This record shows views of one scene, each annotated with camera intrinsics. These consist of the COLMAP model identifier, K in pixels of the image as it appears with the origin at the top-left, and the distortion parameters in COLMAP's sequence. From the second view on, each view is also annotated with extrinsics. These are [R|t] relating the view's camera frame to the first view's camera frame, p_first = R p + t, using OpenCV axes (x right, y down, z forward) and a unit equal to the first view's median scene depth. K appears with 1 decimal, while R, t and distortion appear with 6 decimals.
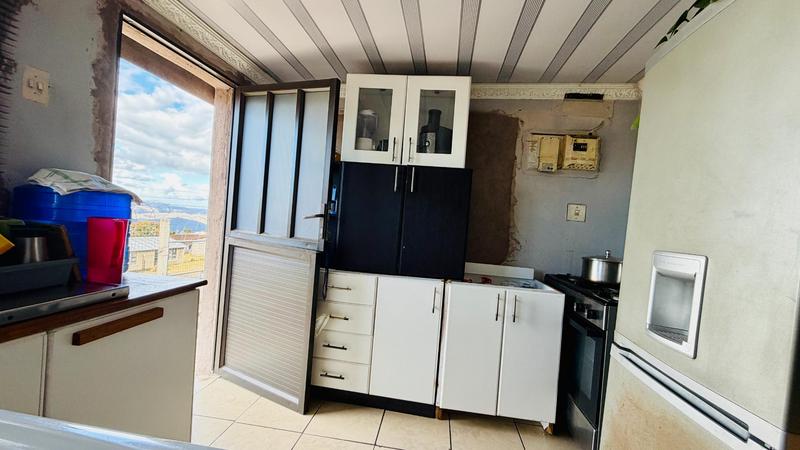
lens RADIAL K [[318.6, 0, 398.8], [0, 318.6, 225.0], [0, 0, 1]] dist [0.000060, 0.000276]
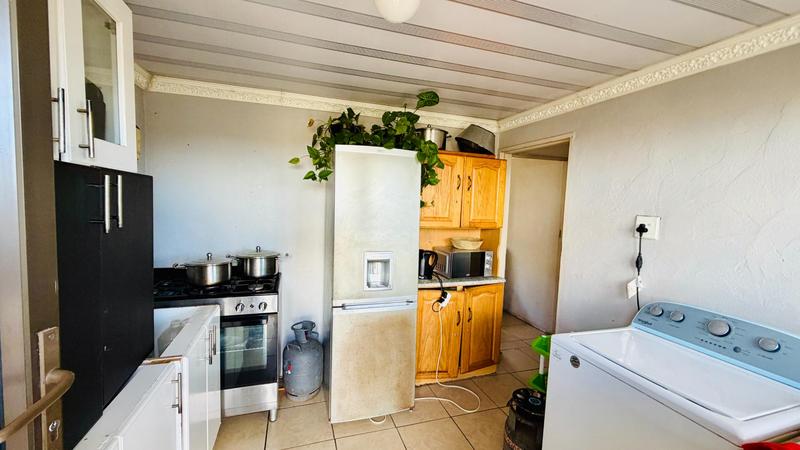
lens RADIAL K [[318.6, 0, 398.8], [0, 318.6, 225.0], [0, 0, 1]] dist [0.000060, 0.000276]
pose [[-0.434133, -0.154425, 0.887514, -0.546693], [-0.057149, 0.987934, 0.143943, -0.197403], [-0.899034, 0.011770, -0.437720, 0.829598]]
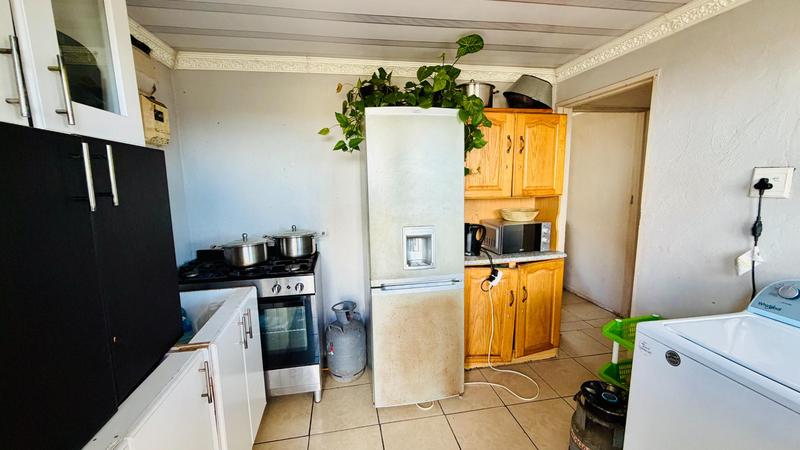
lens RADIAL K [[318.6, 0, 398.8], [0, 318.6, 225.0], [0, 0, 1]] dist [0.000060, 0.000276]
pose [[-0.314280, -0.205521, 0.926817, -0.454594], [0.005687, 0.975860, 0.218325, -0.166477], [-0.949313, 0.073886, -0.305524, 0.774809]]
